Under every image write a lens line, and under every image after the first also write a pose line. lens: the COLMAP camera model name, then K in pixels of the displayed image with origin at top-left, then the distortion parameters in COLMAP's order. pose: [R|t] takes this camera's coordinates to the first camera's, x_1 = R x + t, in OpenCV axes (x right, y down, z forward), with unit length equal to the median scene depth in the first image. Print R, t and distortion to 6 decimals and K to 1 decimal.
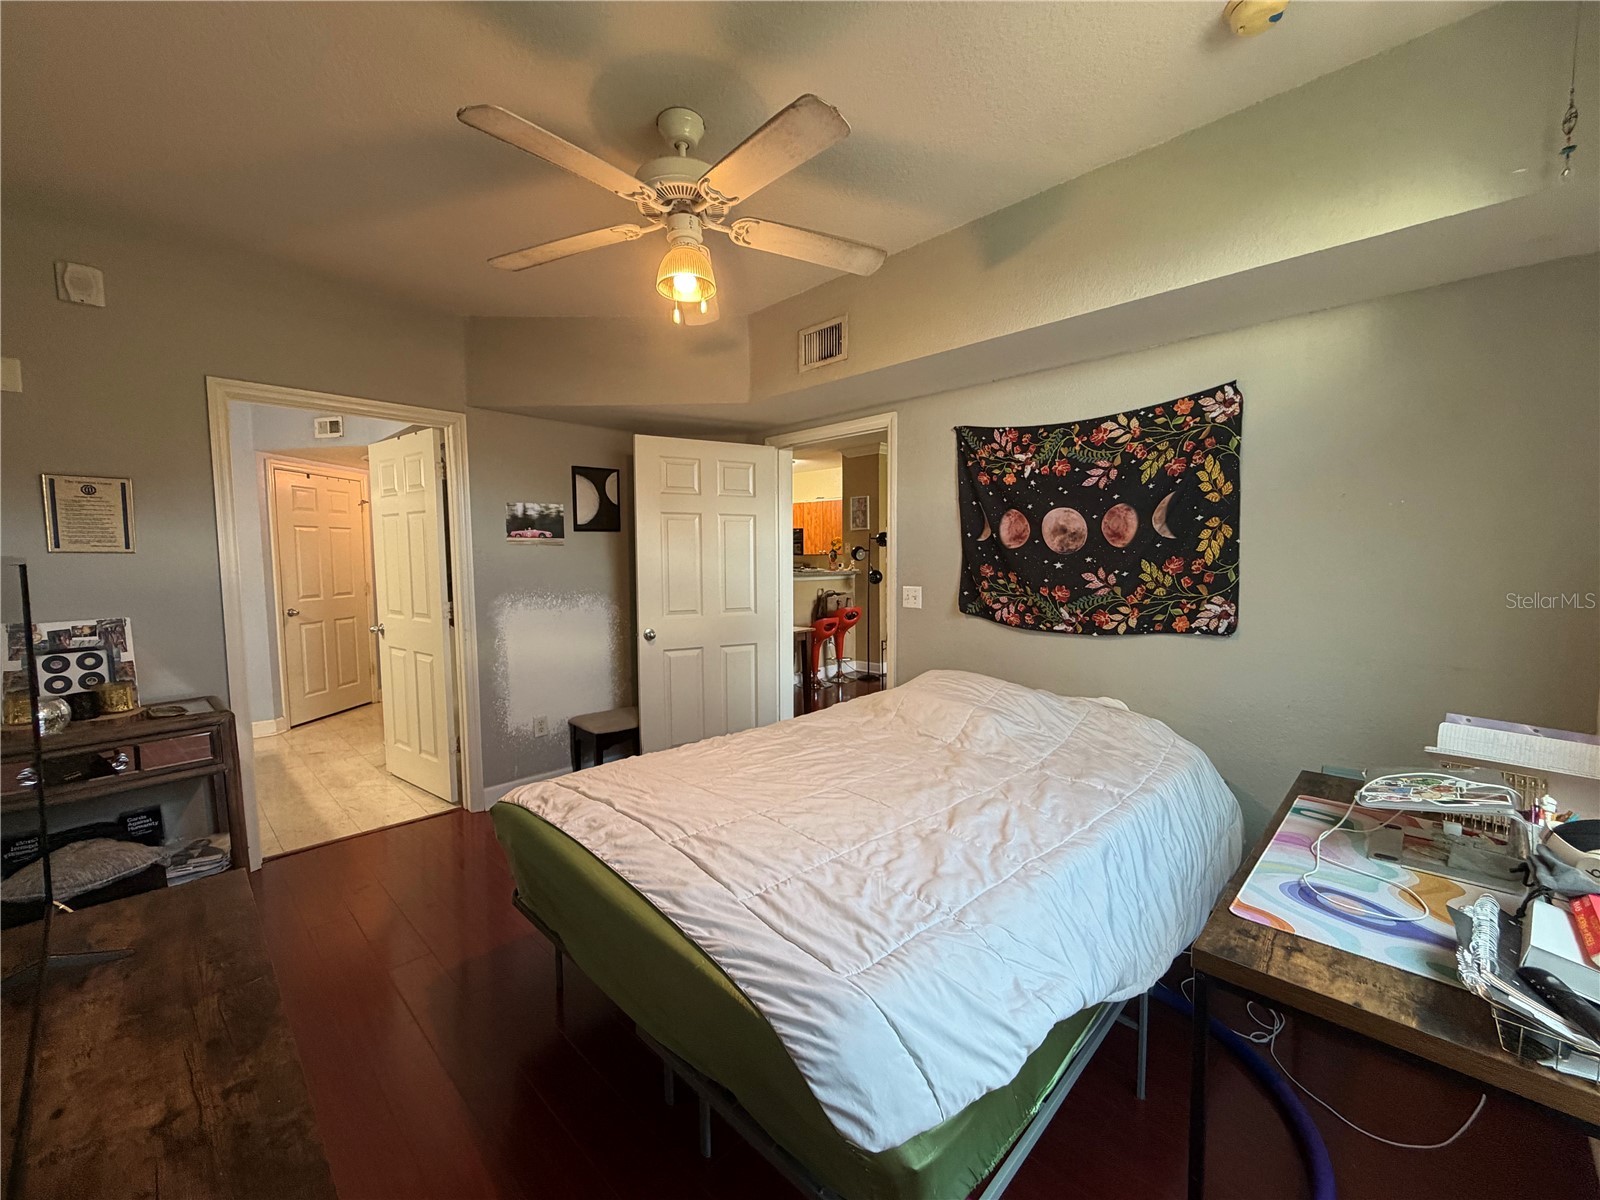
lens RADIAL K [[637.7, 0, 794.6], [0, 637.7, 600.8], [0, 0, 1]] dist [0.000020, -0.000048]
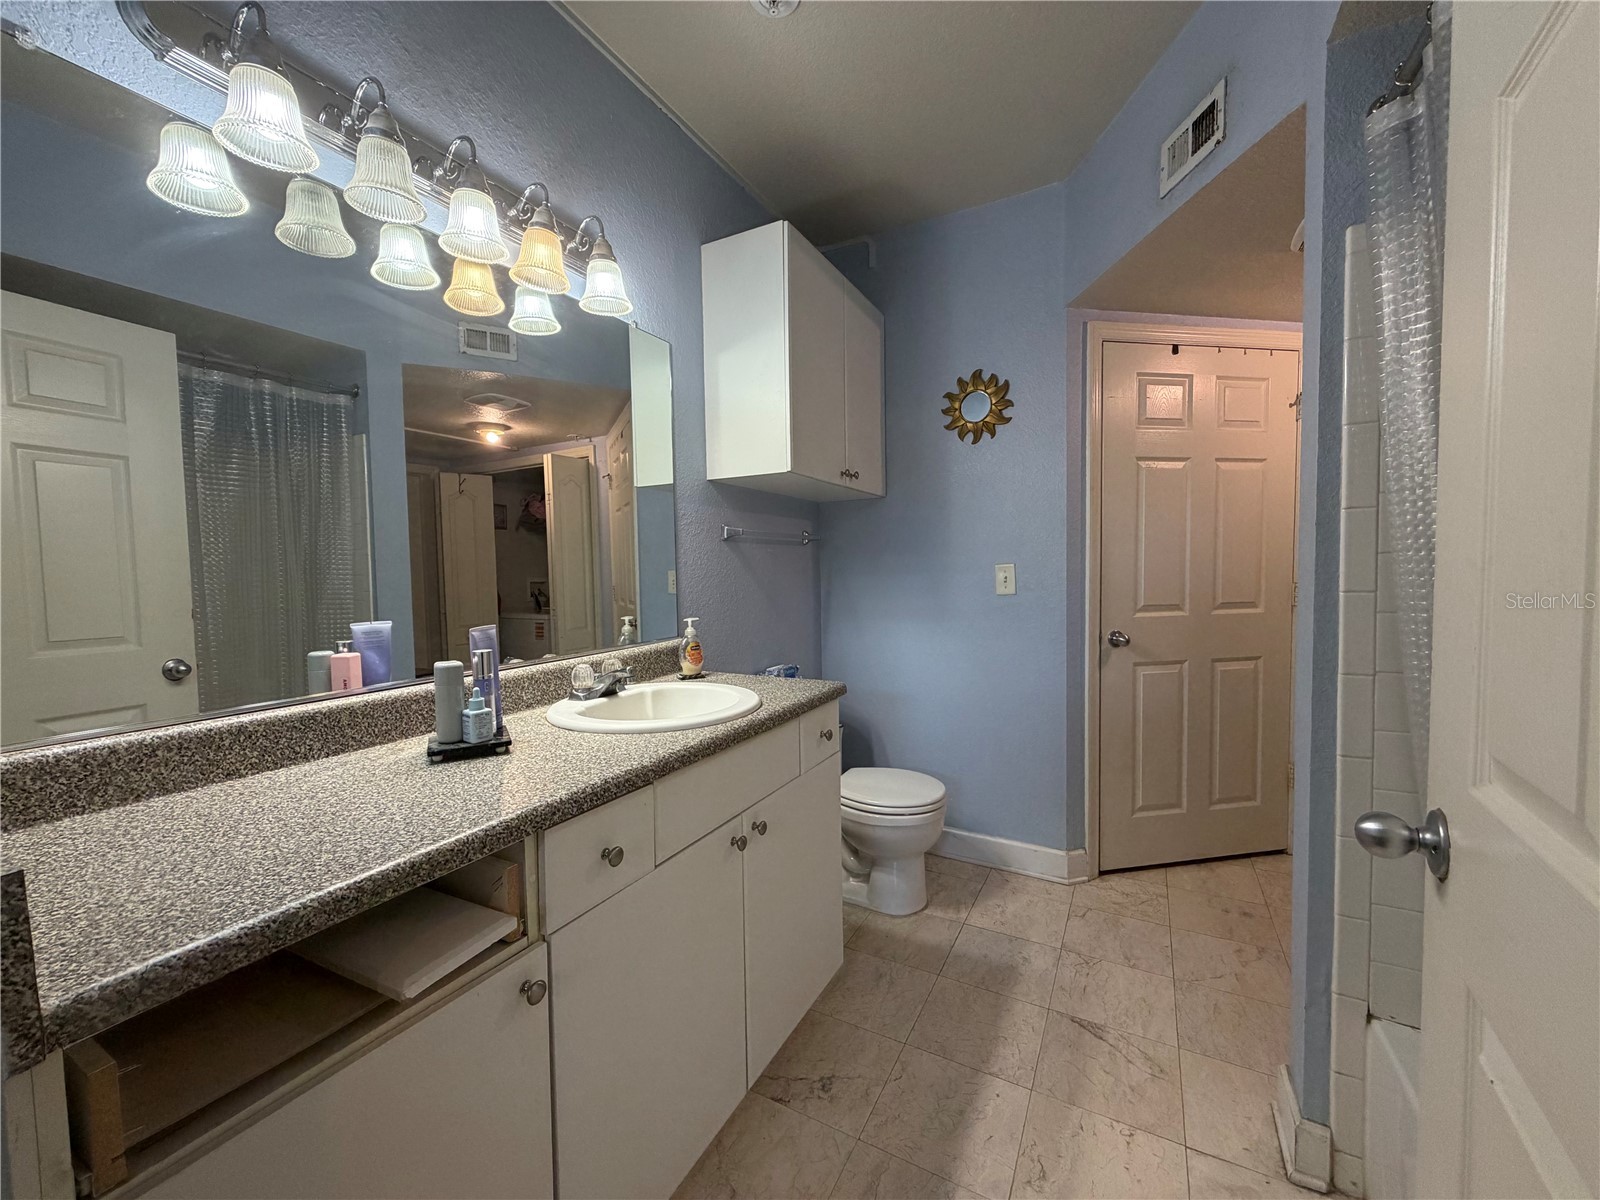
lens RADIAL K [[637.7, 0, 794.6], [0, 637.7, 600.8], [0, 0, 1]] dist [0.000020, -0.000048]
pose [[0.267328, 0.047665, -0.962426, -0.402368], [-0.055088, 0.997898, 0.034120, -0.013668], [0.962030, 0.043897, 0.269392, 0.651310]]
